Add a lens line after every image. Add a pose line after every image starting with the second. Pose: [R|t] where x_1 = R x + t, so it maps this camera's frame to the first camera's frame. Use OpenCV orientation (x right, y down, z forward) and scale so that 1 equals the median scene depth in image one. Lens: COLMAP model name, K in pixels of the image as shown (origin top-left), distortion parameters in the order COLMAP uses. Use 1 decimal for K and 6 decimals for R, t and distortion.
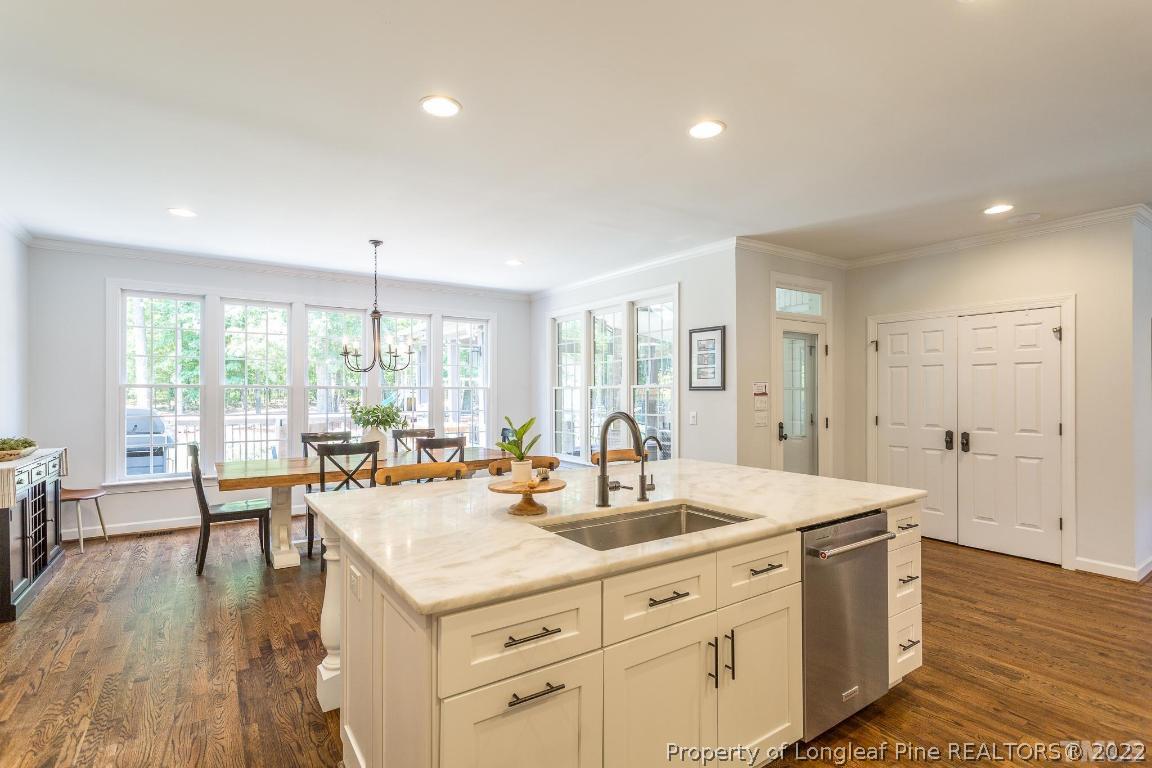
lens RADIAL K [[553.4, 0, 557.9], [0, 553.4, 393.0], [0, 0, 1]] dist [-0.002620, -0.000682]
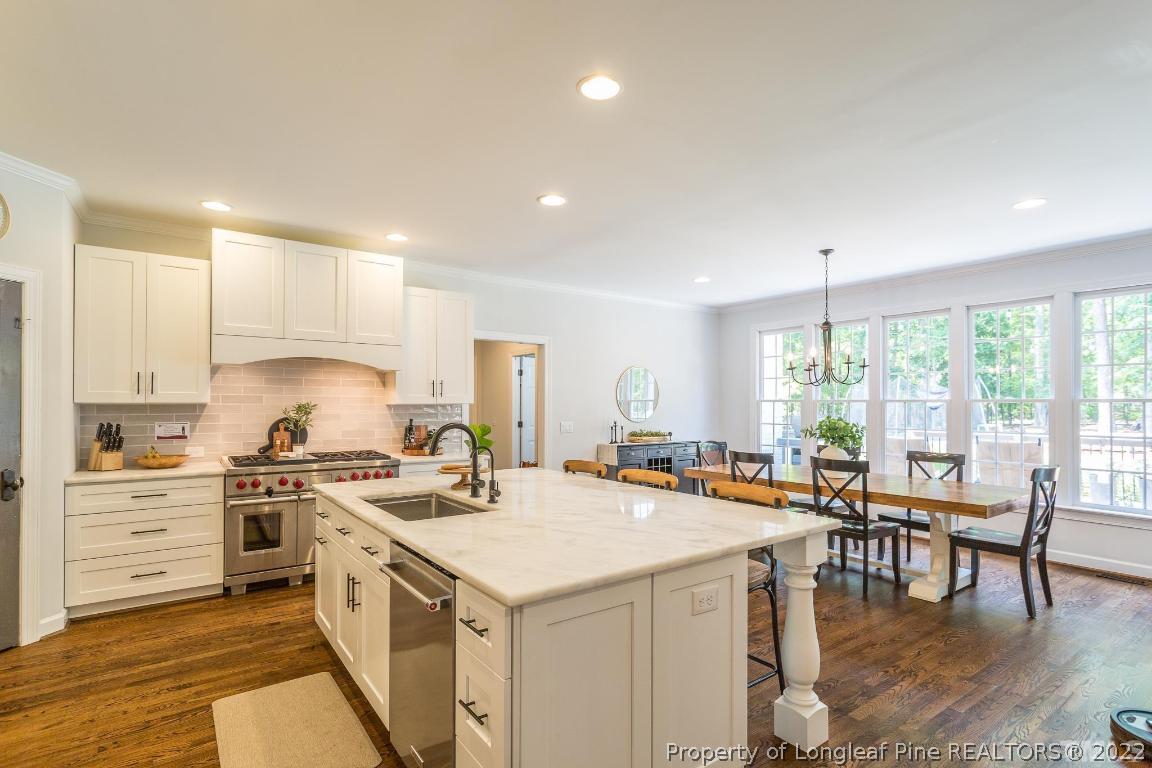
lens RADIAL K [[553.4, 0, 557.9], [0, 553.4, 393.0], [0, 0, 1]] dist [-0.002620, -0.000682]
pose [[0.024532, -0.020556, -0.999488, 0.614489], [-0.001689, 0.999786, -0.020604, -0.006091], [0.999698, 0.002194, 0.024492, 0.503212]]
